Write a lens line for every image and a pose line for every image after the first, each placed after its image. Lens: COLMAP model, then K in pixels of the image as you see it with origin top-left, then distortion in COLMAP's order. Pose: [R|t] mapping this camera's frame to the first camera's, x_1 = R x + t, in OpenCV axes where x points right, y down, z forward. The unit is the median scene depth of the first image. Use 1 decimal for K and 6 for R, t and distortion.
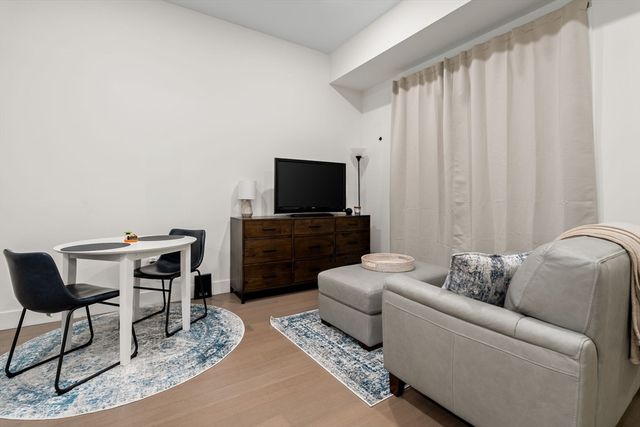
lens RADIAL K [[297.4, 0, 318.1], [0, 297.4, 219.0], [0, 0, 1]] dist [0.001561, 0.000136]
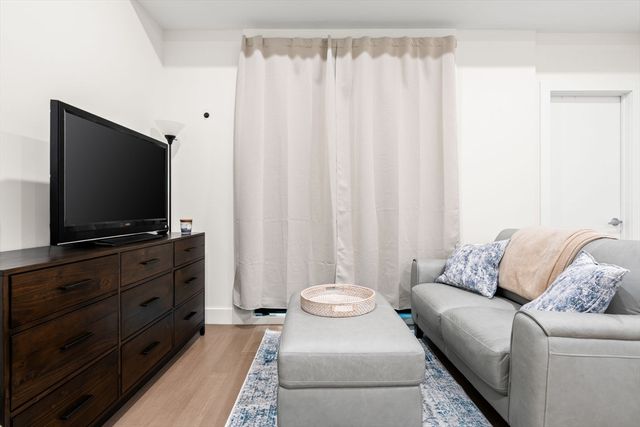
lens RADIAL K [[326.6, 0, 321.2], [0, 326.6, 226.7], [0, 0, 1]] dist [0.002243, 0.000399]
pose [[0.538182, -0.044884, 0.841633, -0.345590], [0.053752, 0.998376, 0.018872, -0.030822], [-0.841113, 0.035082, 0.539720, 0.514768]]
